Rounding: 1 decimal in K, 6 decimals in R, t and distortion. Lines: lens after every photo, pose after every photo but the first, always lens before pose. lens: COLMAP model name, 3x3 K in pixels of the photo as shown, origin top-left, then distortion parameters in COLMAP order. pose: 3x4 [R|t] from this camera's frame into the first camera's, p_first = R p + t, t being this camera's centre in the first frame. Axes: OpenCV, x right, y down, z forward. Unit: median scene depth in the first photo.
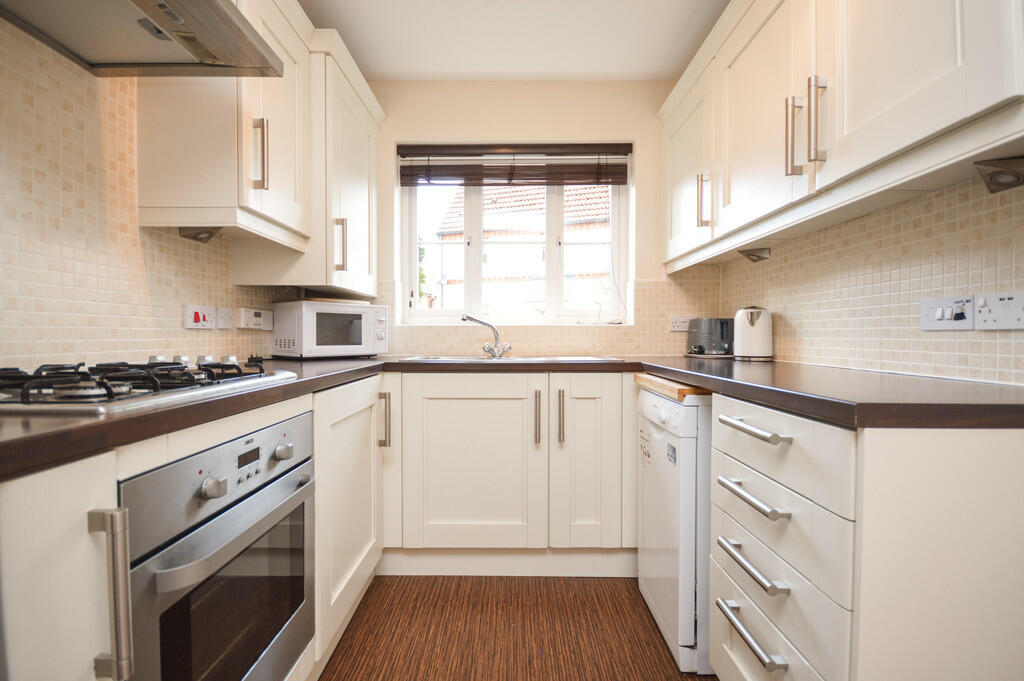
lens RADIAL K [[456.7, 0, 512.0], [0, 456.7, 340.5], [0, 0, 1]] dist [0.013807, -0.010831]
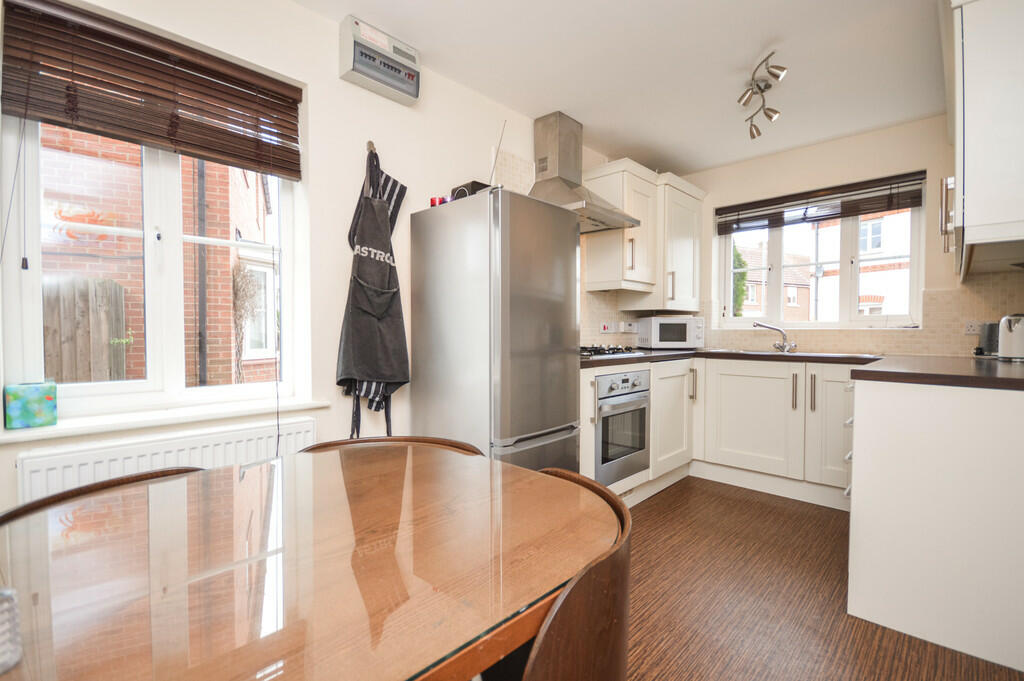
lens RADIAL K [[462.4, 0, 509.5], [0, 462.4, 341.9], [0, 0, 1]] dist [0.015491, -0.010574]
pose [[0.721280, 0.017384, -0.692425, 0.431876], [-0.010478, 0.999844, 0.014187, -0.008186], [0.692564, -0.002977, 0.721350, -0.759889]]
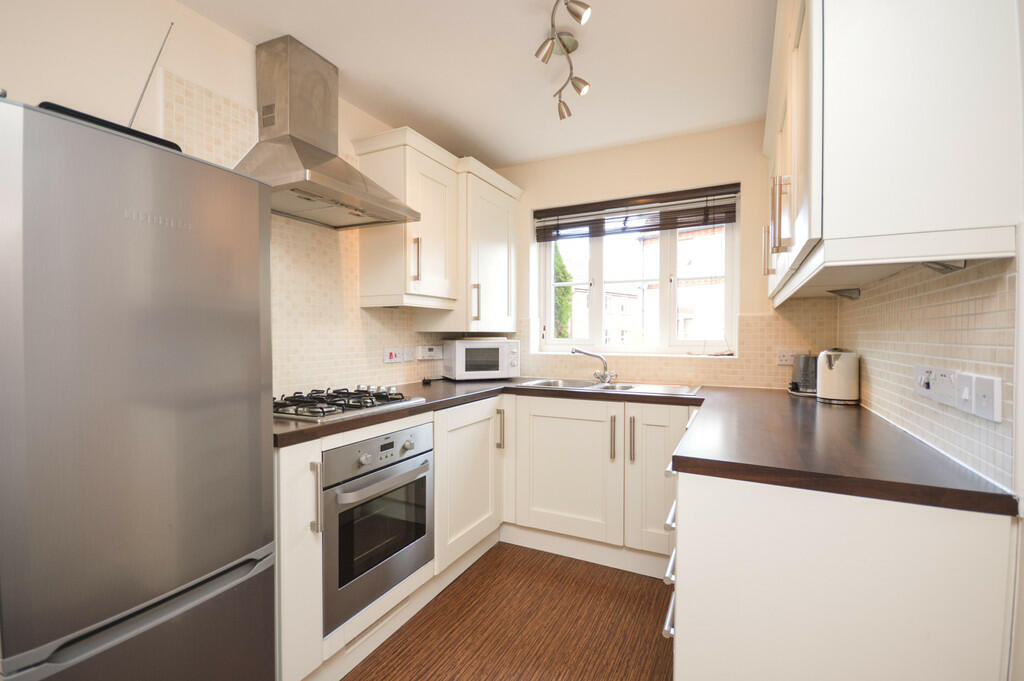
lens RADIAL K [[462.4, 0, 509.5], [0, 462.4, 341.9], [0, 0, 1]] dist [0.015491, -0.010574]
pose [[0.893776, 0.007505, -0.448451, 0.359406], [-0.006717, 0.999972, 0.003347, -0.091844], [0.448463, 0.000020, 0.893801, -0.236679]]
